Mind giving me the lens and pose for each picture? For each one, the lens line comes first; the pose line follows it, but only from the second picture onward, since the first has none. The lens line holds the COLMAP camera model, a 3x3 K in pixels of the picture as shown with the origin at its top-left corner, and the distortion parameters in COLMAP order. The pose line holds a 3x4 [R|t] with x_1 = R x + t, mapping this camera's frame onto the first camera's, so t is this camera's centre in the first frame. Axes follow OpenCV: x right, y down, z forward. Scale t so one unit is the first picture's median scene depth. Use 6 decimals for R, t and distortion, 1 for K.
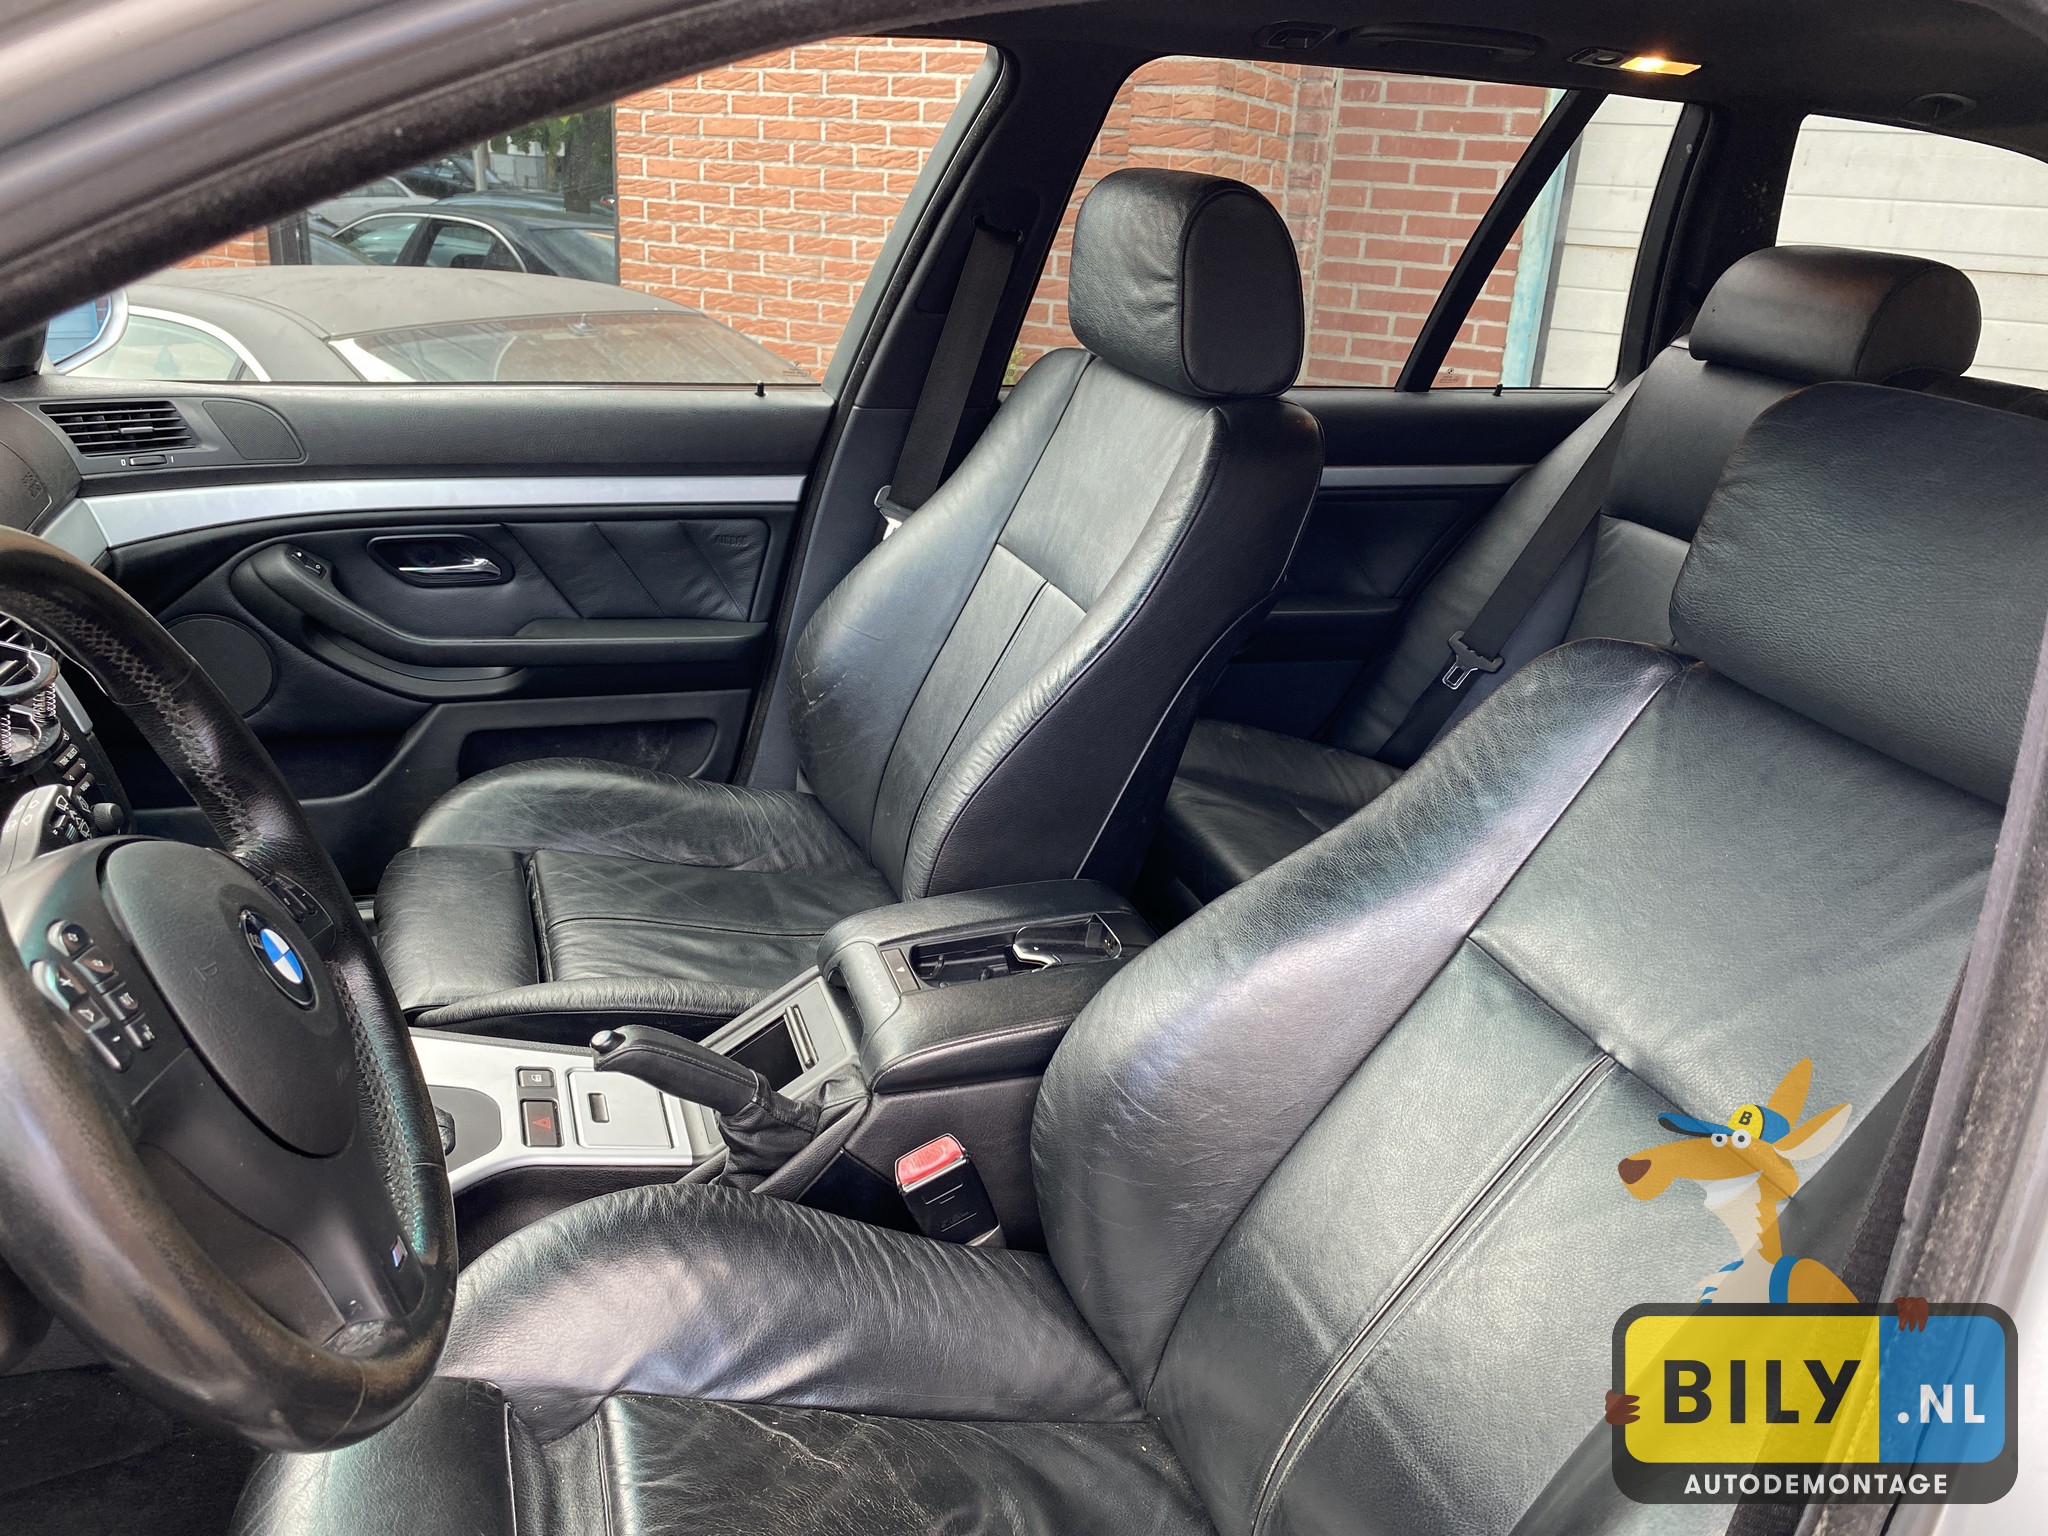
lens RADIAL K [[1541.2, 0, 1027.2], [0, 1541.2, 753.5], [0, 0, 1]] dist [0.050850, -0.048427]
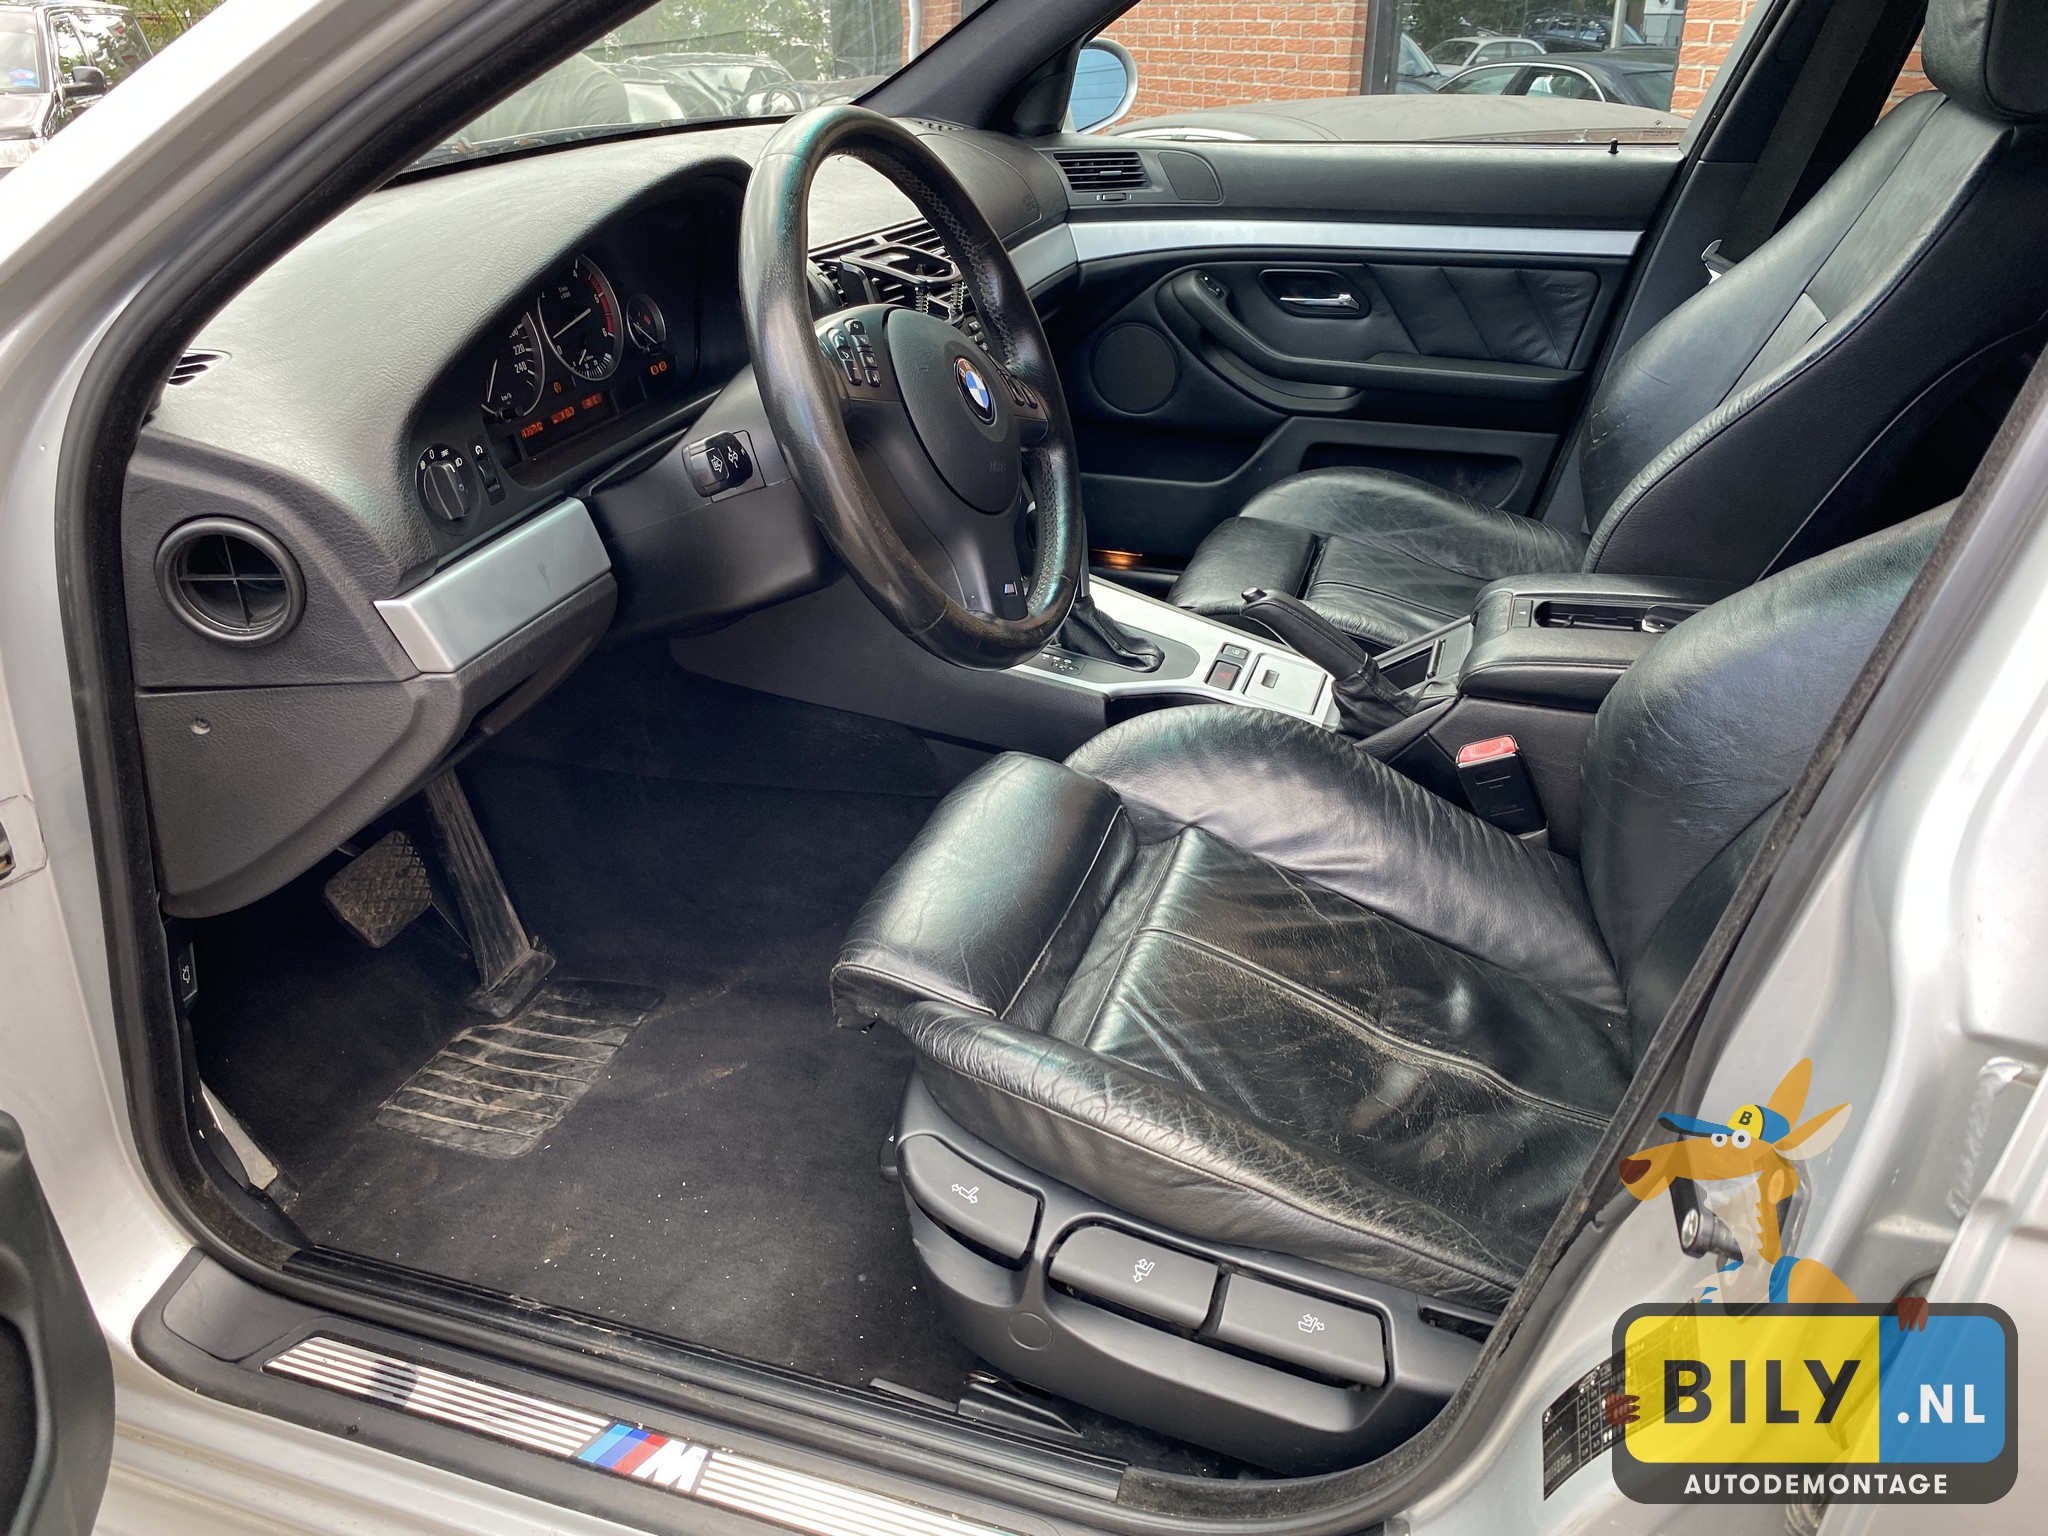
lens RADIAL K [[1549.8, 0, 1026.2], [0, 1549.8, 701.0], [0, 0, 1]] dist [-0.002225, 0.004230]
pose [[0.798175, 0.198089, -0.568927, 0.197378], [-0.165971, 0.980152, 0.108422, 0.095536], [0.579112, 0.007886, 0.815210, -0.104834]]
